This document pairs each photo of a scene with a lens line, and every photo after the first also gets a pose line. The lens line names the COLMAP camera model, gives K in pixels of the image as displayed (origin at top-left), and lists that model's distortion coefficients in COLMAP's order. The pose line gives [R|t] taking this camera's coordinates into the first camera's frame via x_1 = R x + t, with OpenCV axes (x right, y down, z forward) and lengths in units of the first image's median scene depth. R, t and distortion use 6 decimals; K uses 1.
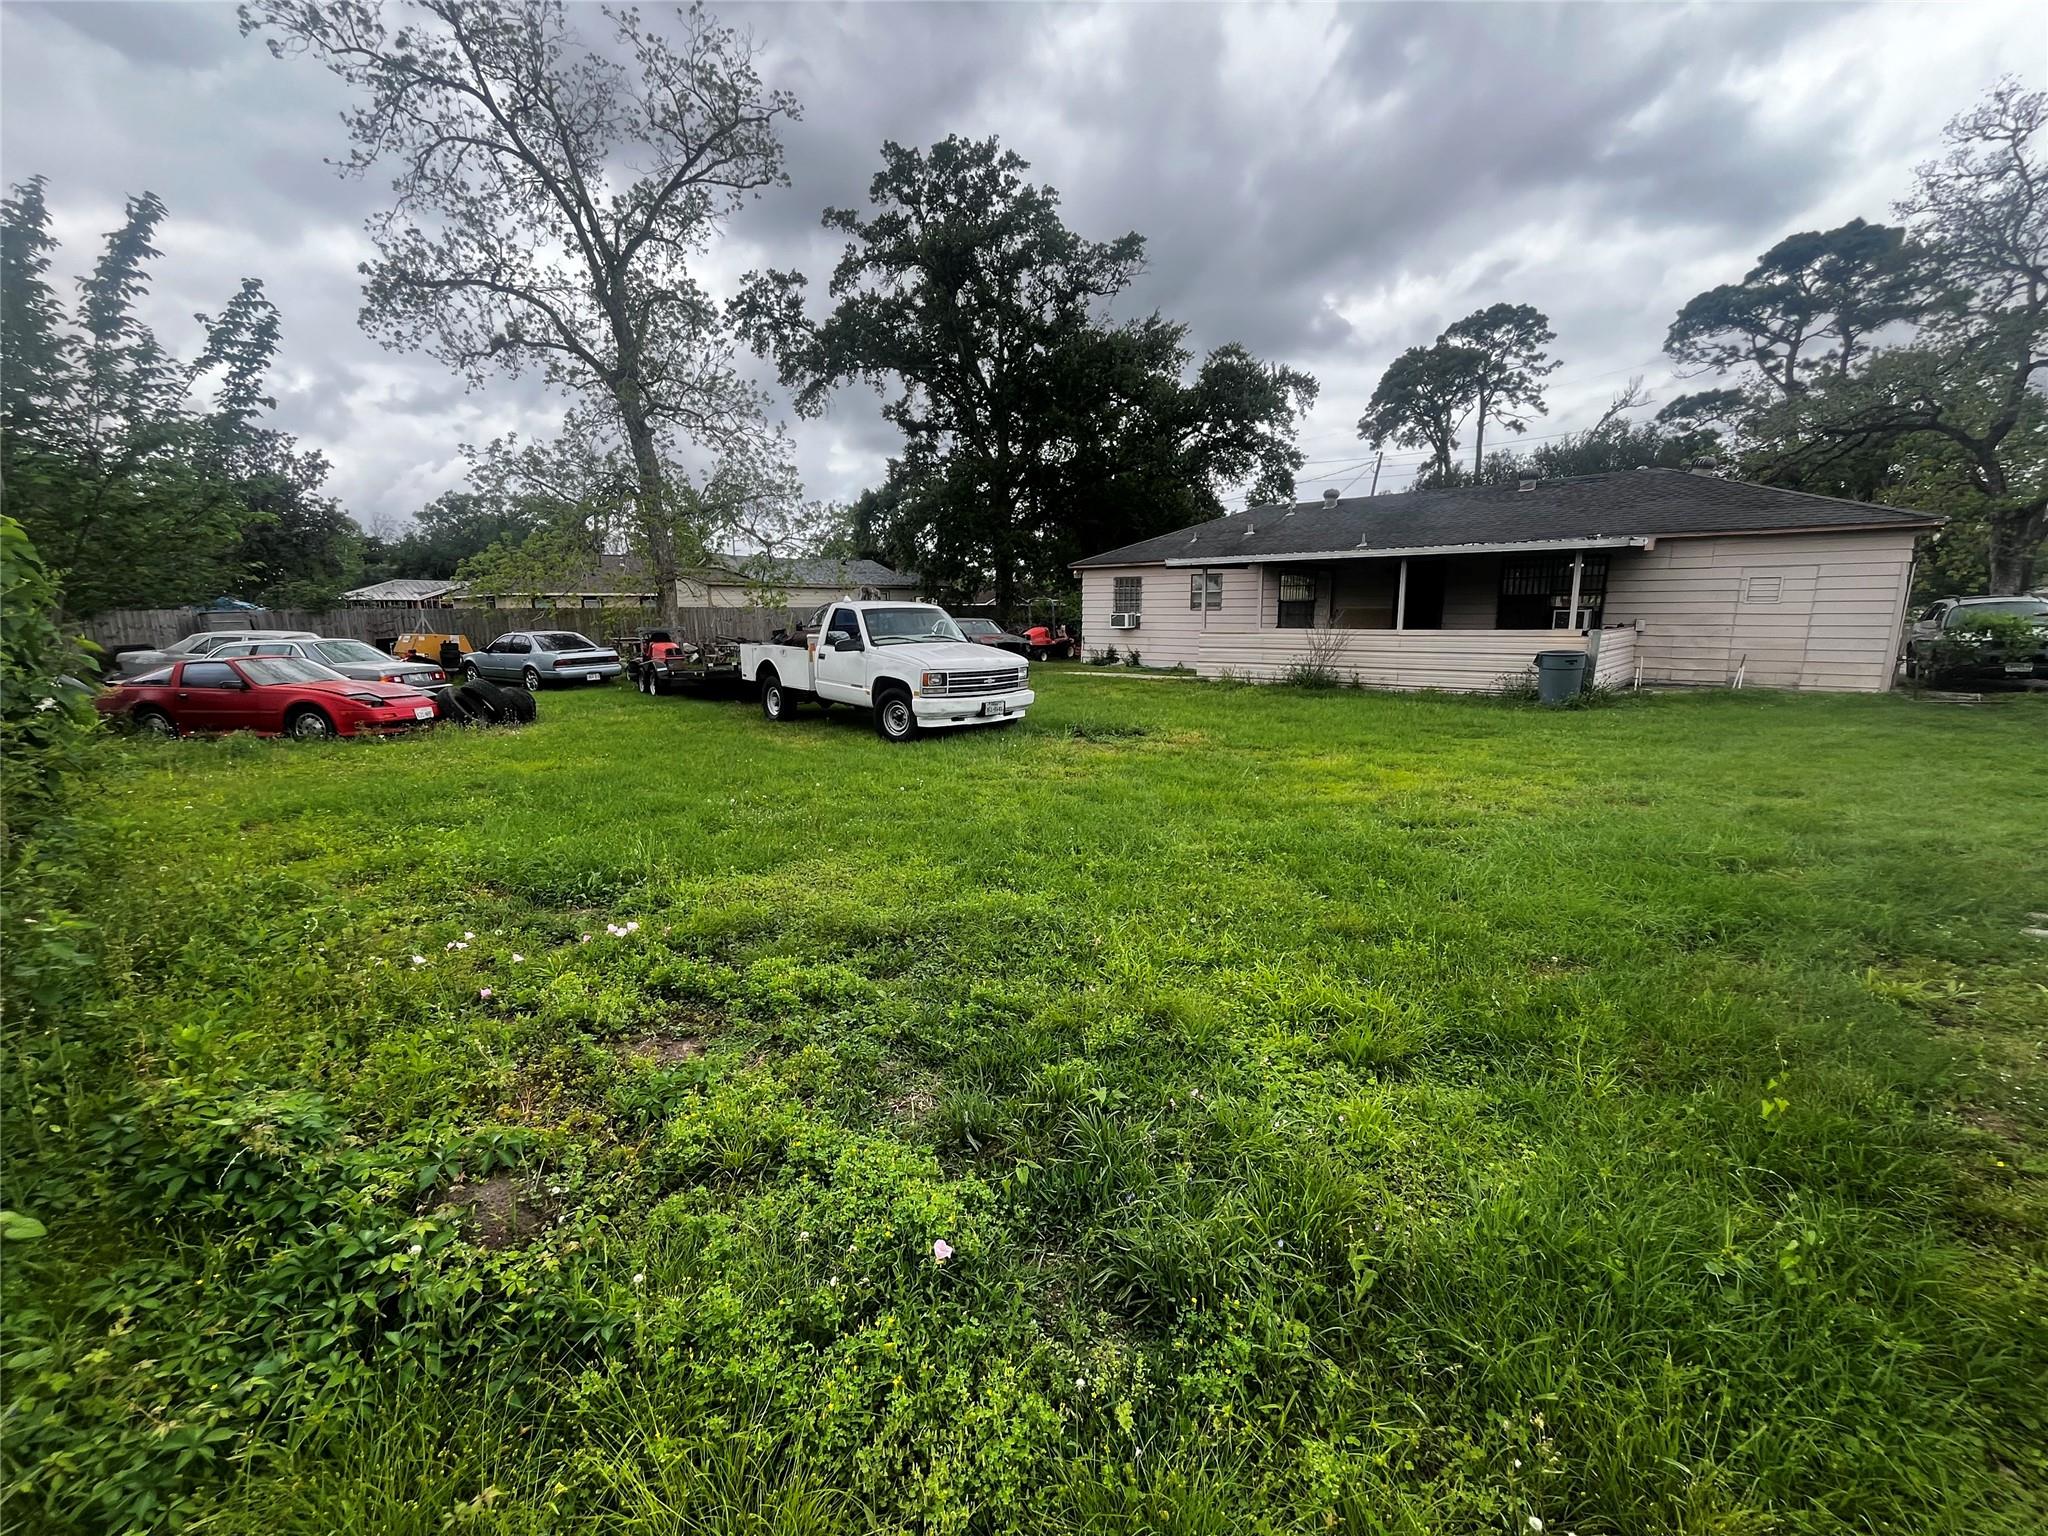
lens RADIAL K [[827.5, 0, 1017.9], [0, 827.5, 767.6], [0, 0, 1]] dist [-0.003152, -0.000141]
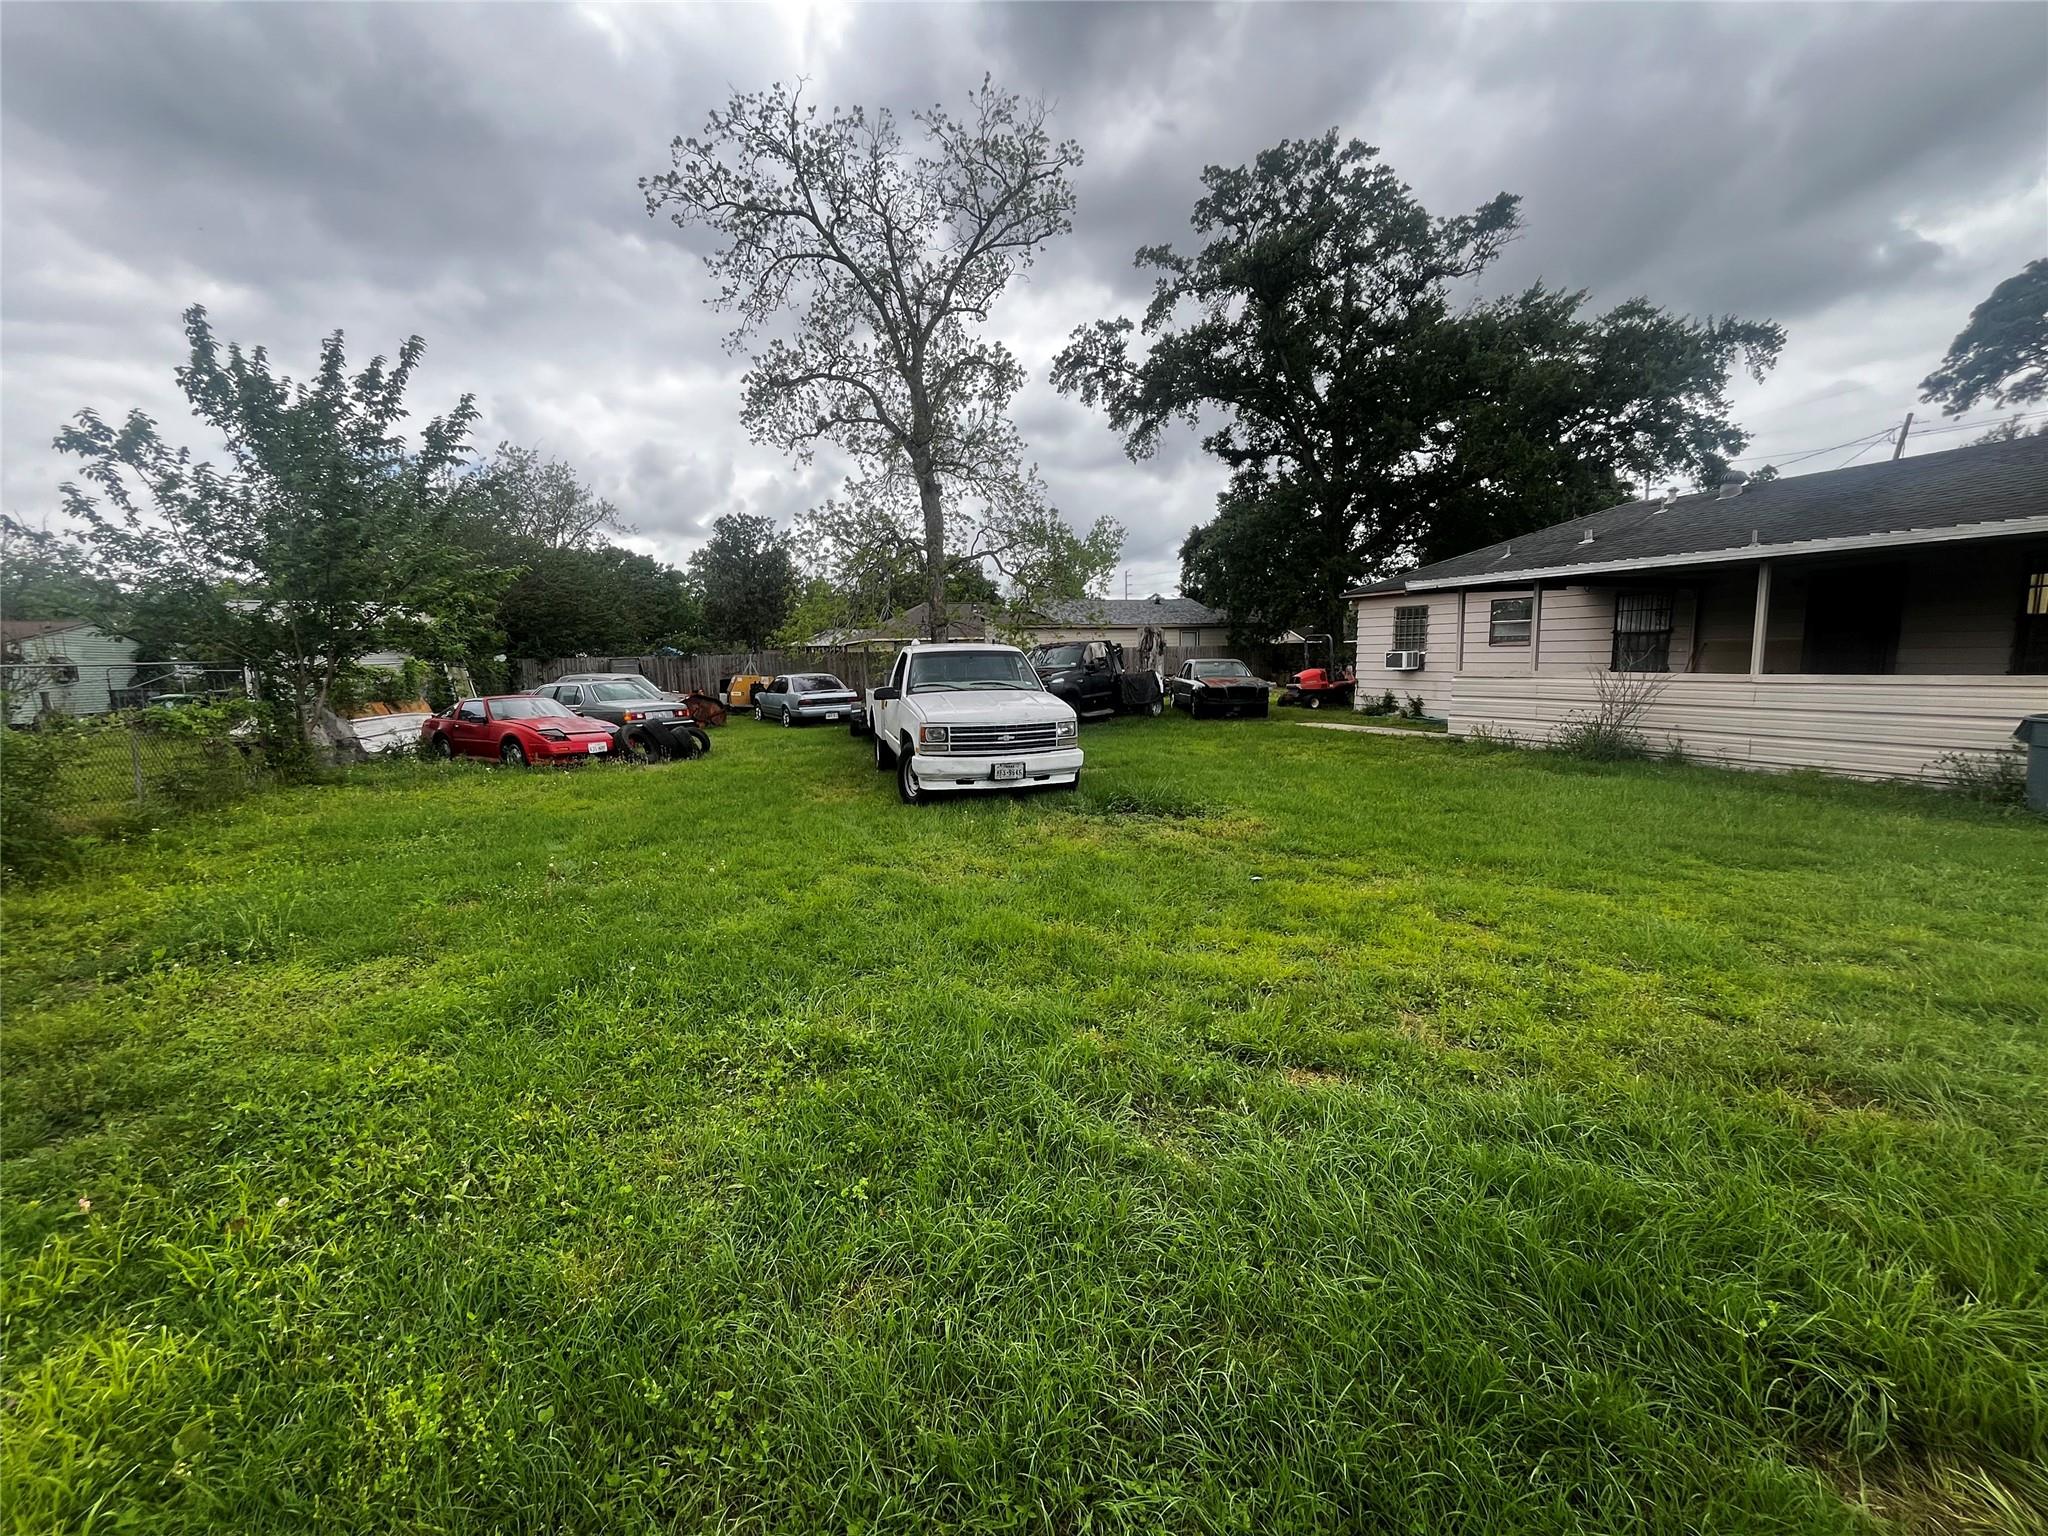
lens RADIAL K [[827.5, 0, 1017.9], [0, 827.5, 767.6], [0, 0, 1]] dist [-0.003152, -0.000141]
pose [[0.893902, 0.050523, -0.445407, 0.145228], [-0.071063, 0.997035, -0.029525, -0.021652], [0.442595, 0.058045, 0.894841, 0.111939]]
